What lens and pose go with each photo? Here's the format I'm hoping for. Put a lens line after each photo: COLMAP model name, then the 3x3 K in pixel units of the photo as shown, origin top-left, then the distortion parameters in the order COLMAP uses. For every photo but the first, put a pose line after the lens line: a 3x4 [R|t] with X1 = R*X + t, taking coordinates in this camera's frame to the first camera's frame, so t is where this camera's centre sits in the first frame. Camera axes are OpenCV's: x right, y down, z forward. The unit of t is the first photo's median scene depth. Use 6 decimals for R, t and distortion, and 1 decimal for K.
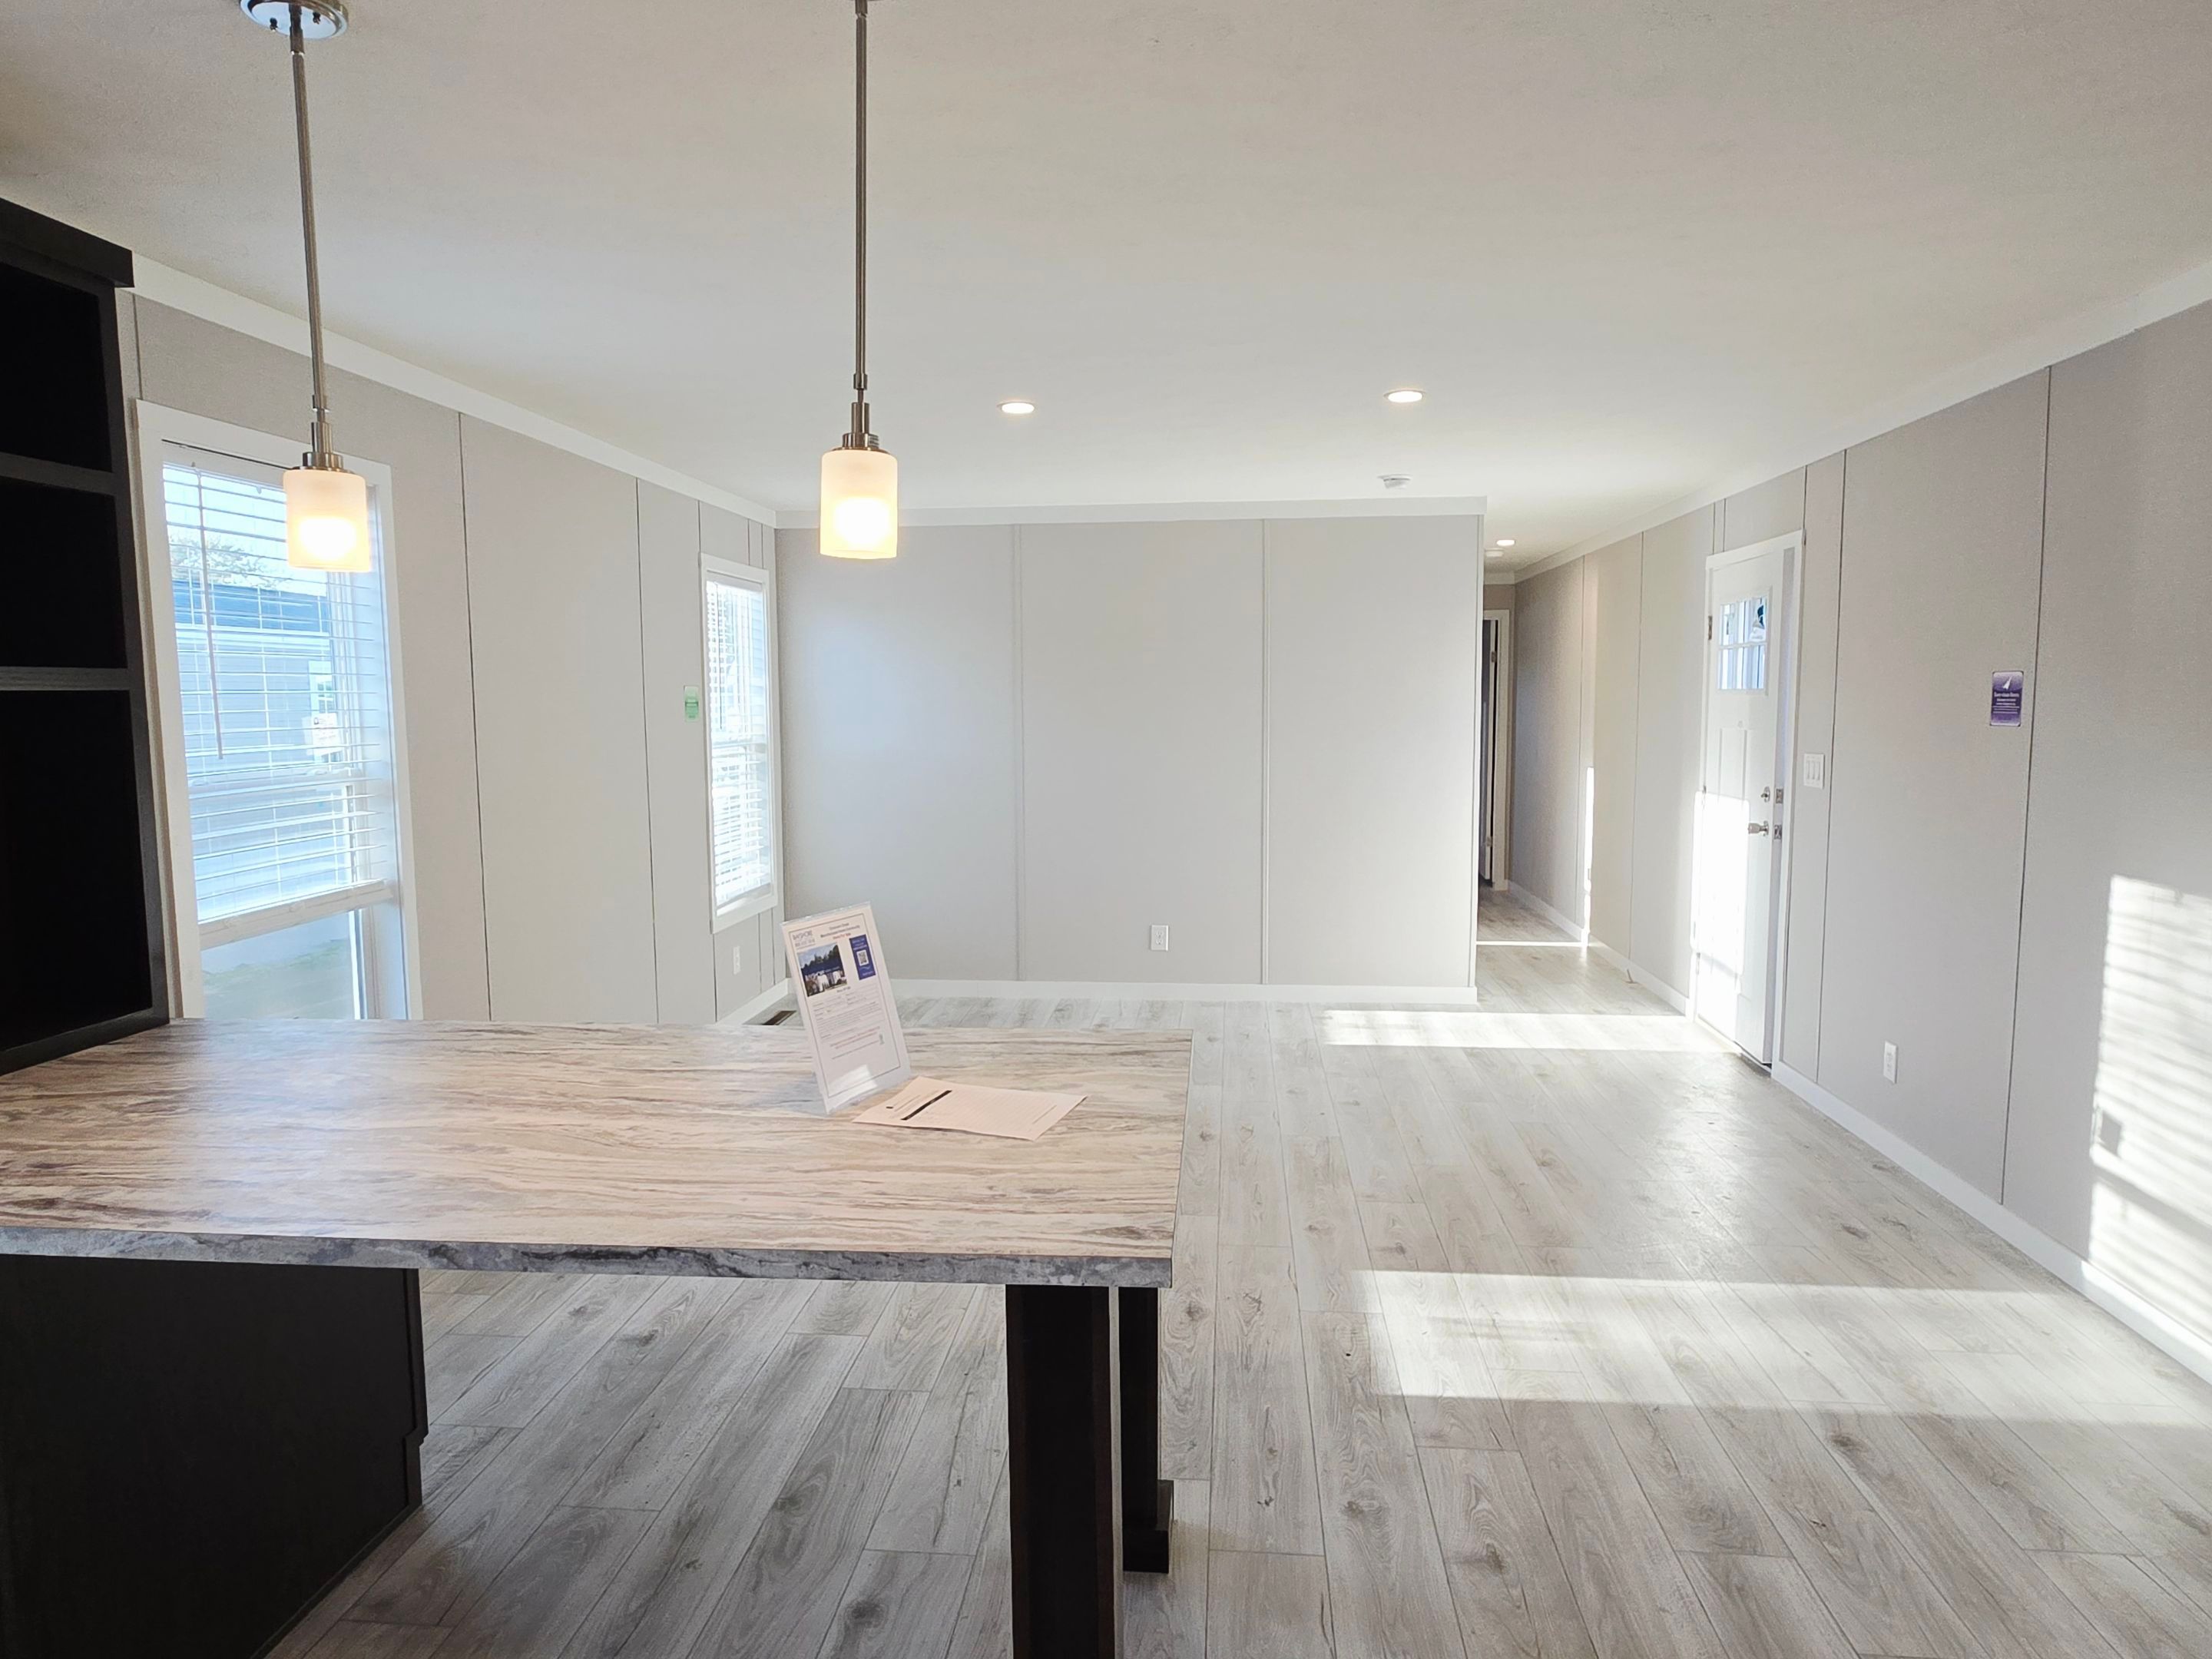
lens RADIAL K [[1380.9, 0, 1093.6], [0, 1380.9, 834.3], [0, 0, 1]] dist [-0.005974, 0.004592]
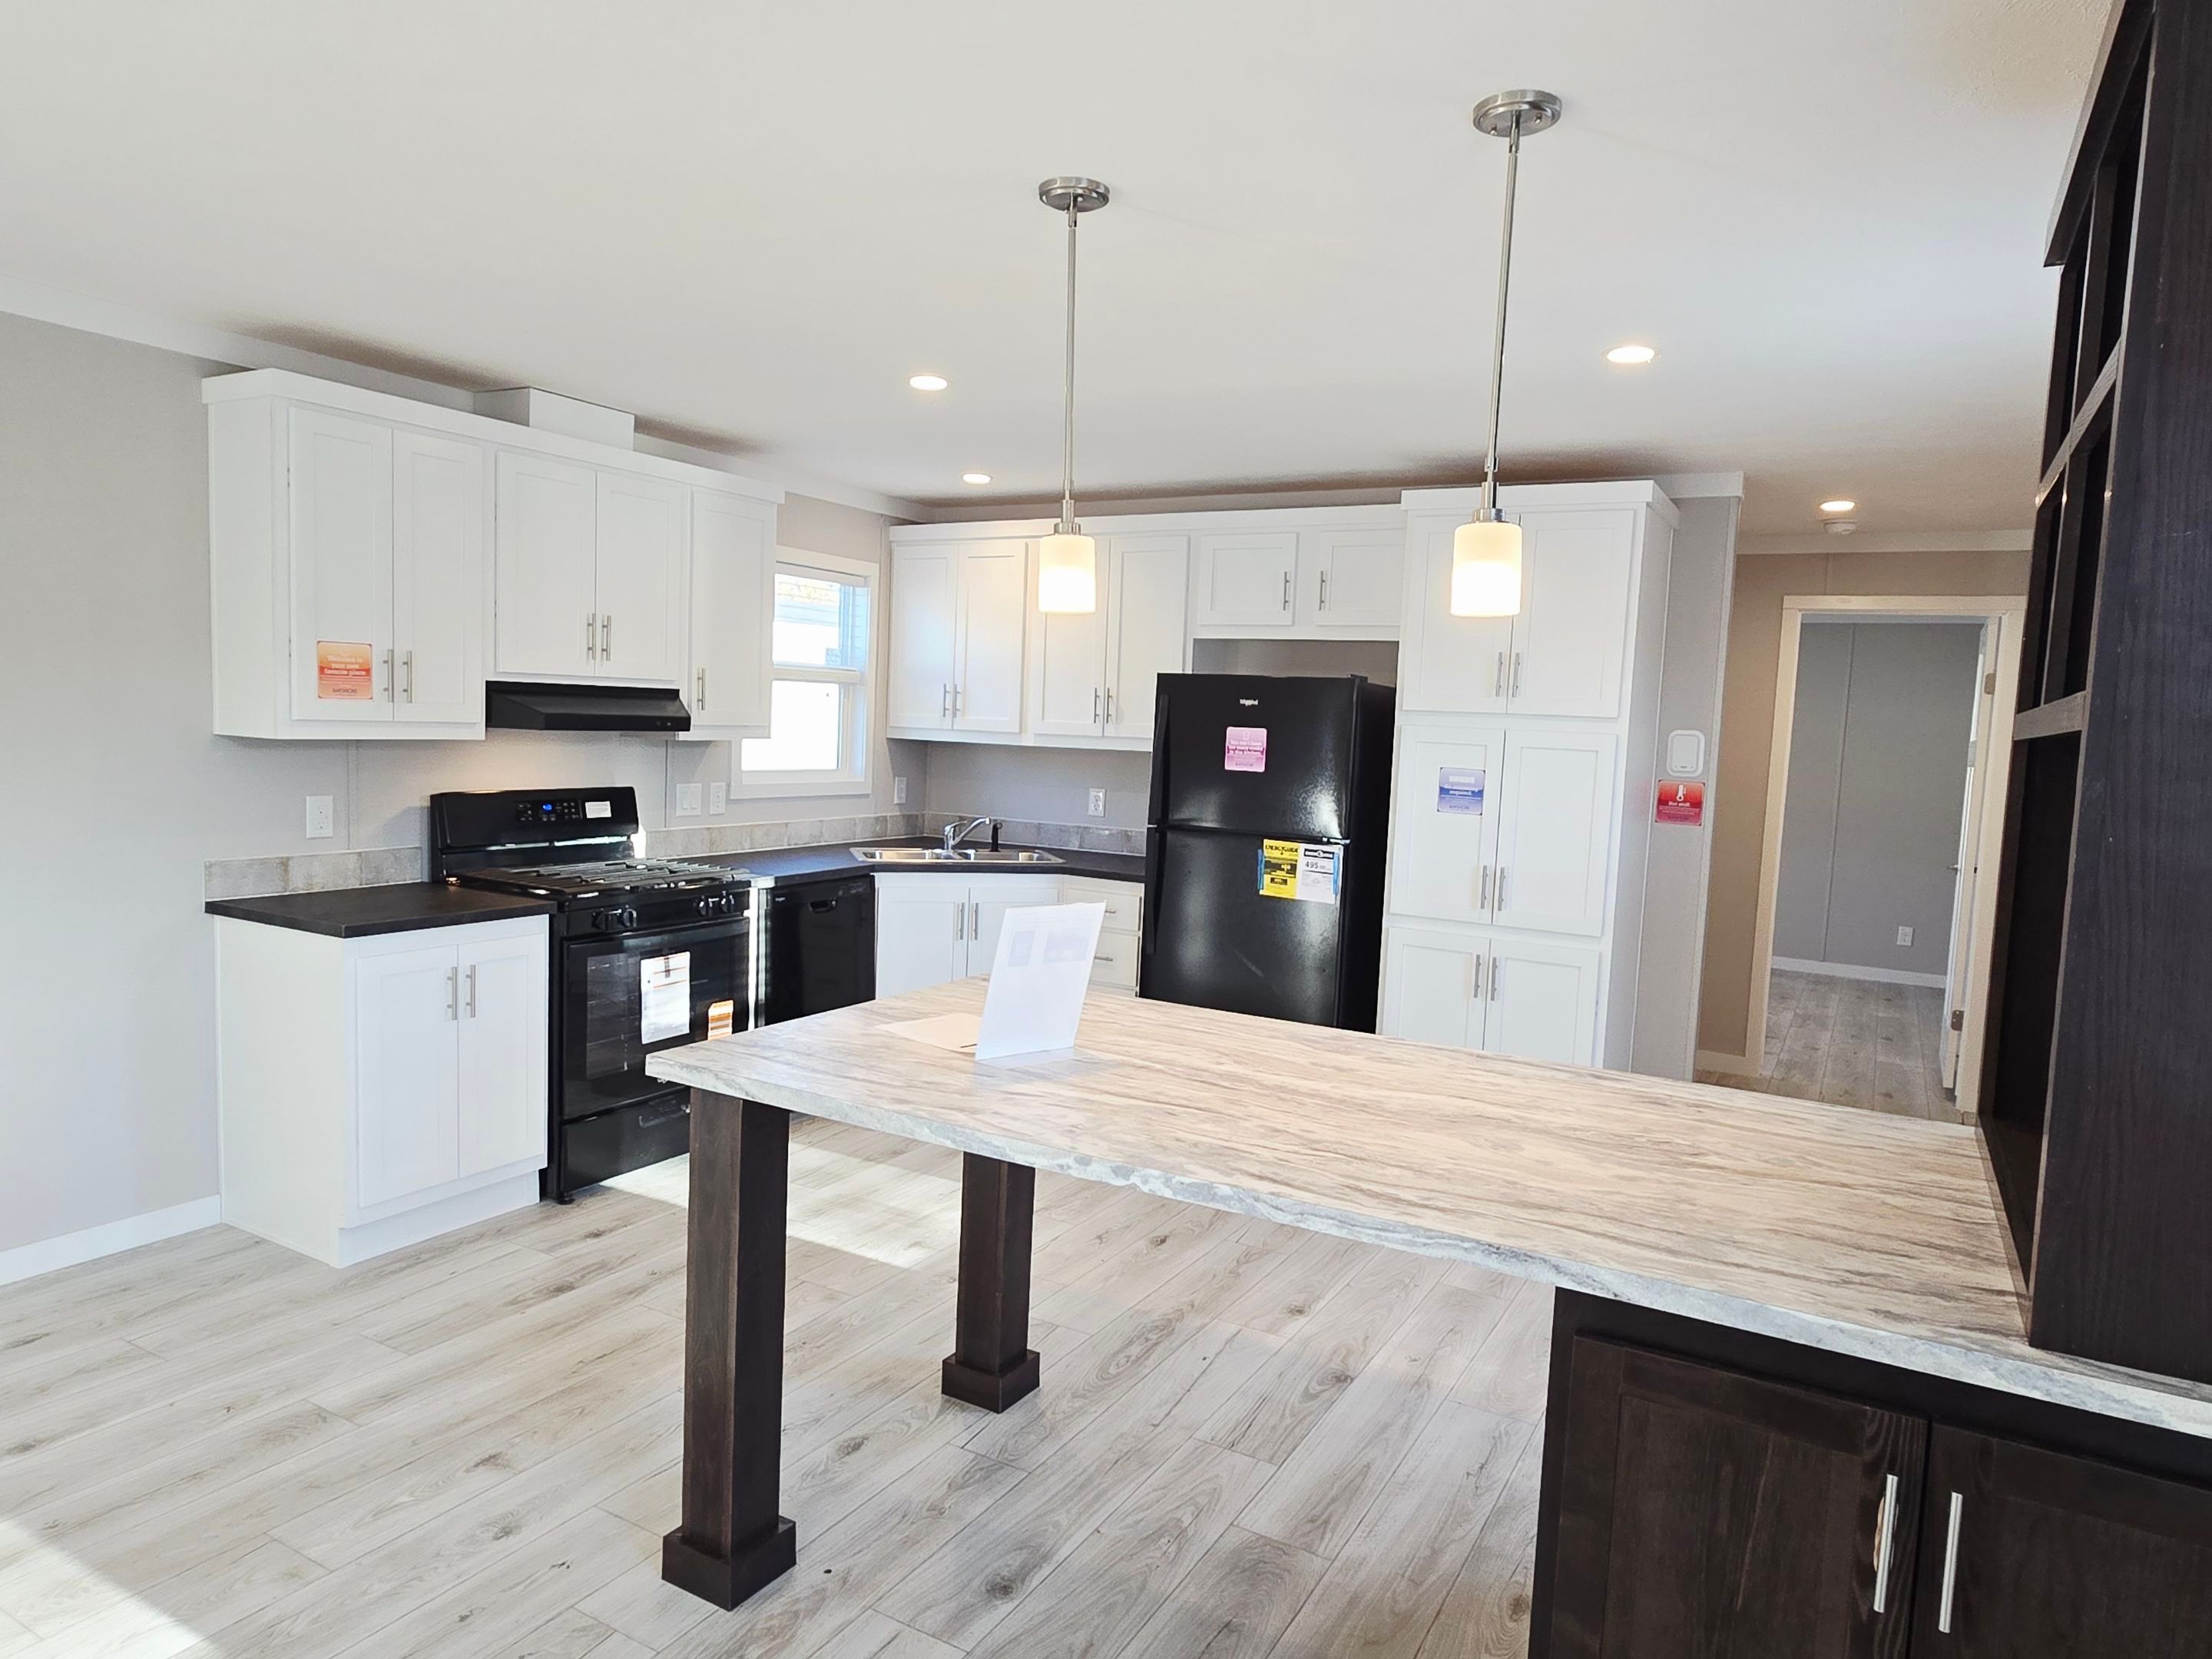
lens RADIAL K [[1380.9, 0, 1099.7], [0, 1380.9, 829.6], [0, 0, 1]] dist [-0.005974, 0.004592]
pose [[-0.913507, -0.063139, 0.401895, -0.536176], [0.004774, 0.986151, 0.165779, -0.151486], [-0.406796, 0.153358, -0.900554, 1.583408]]
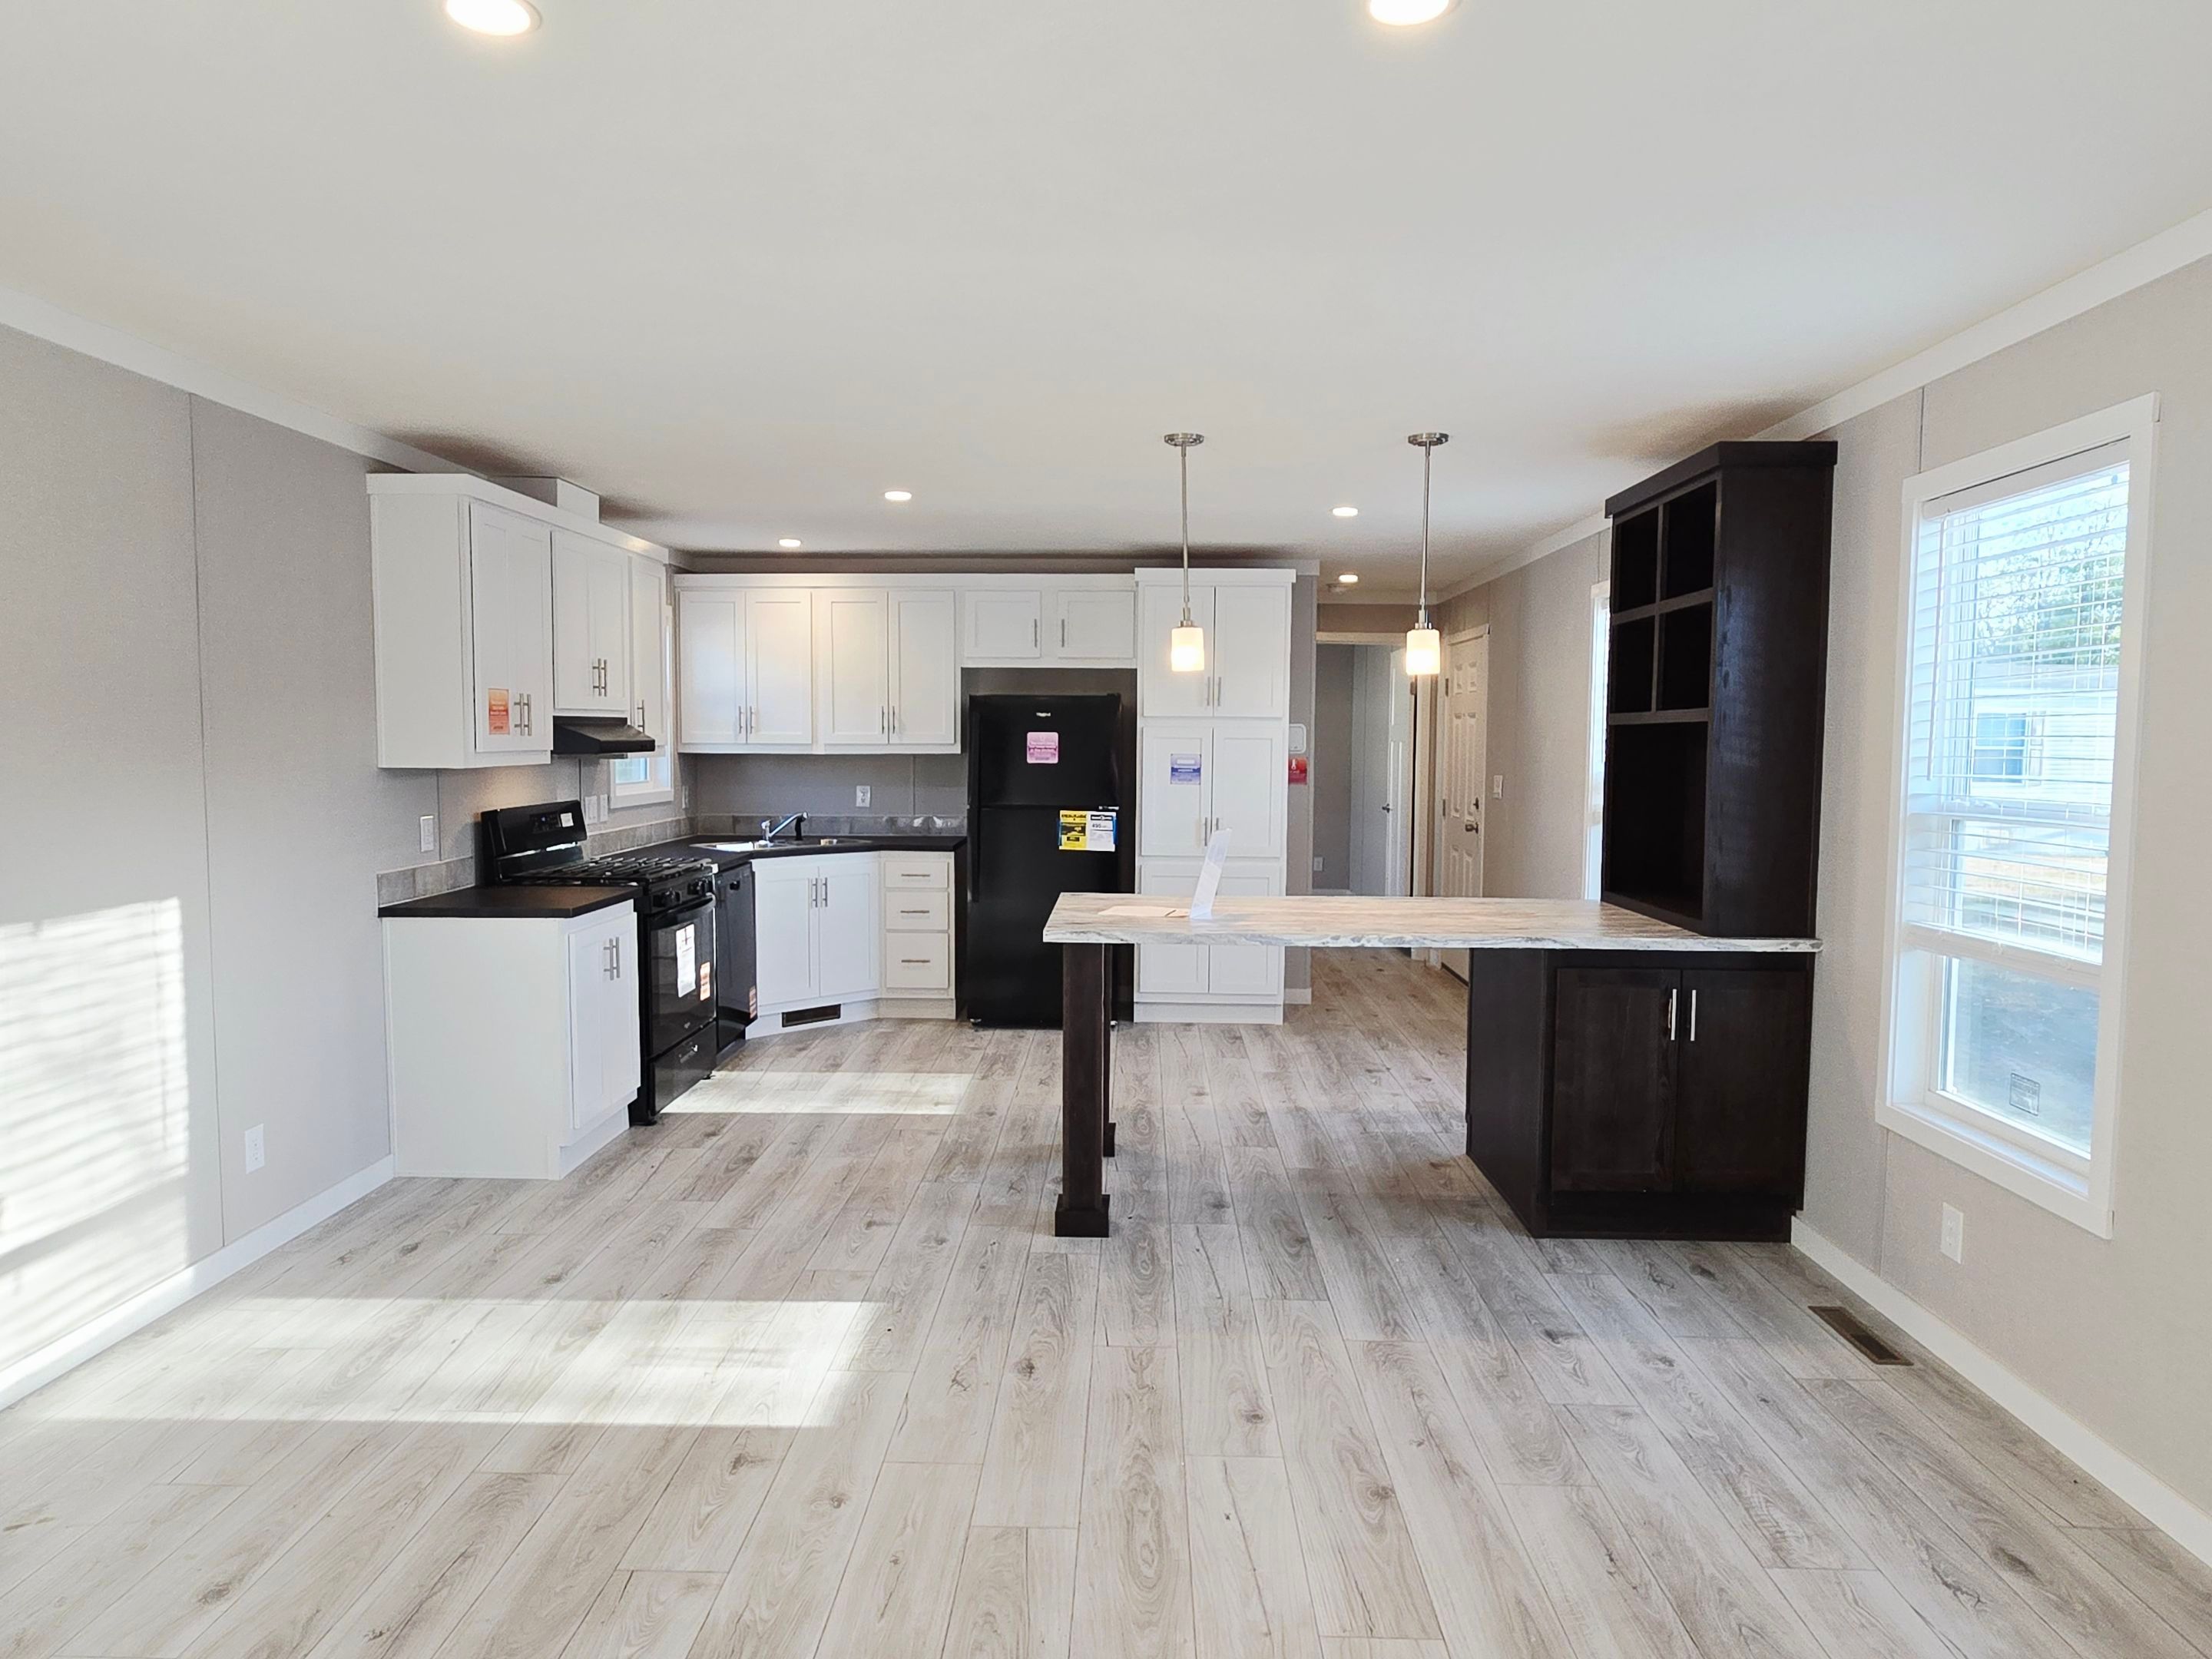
lens RADIAL K [[1380.9, 0, 1098.2], [0, 1380.9, 824.0], [0, 0, 1]] dist [-0.005974, 0.004592]
pose [[-0.997550, 0.005922, -0.069708, 0.112703], [-0.005407, 0.986904, 0.161215, -0.229117], [0.069750, 0.161197, -0.984454, 2.419900]]
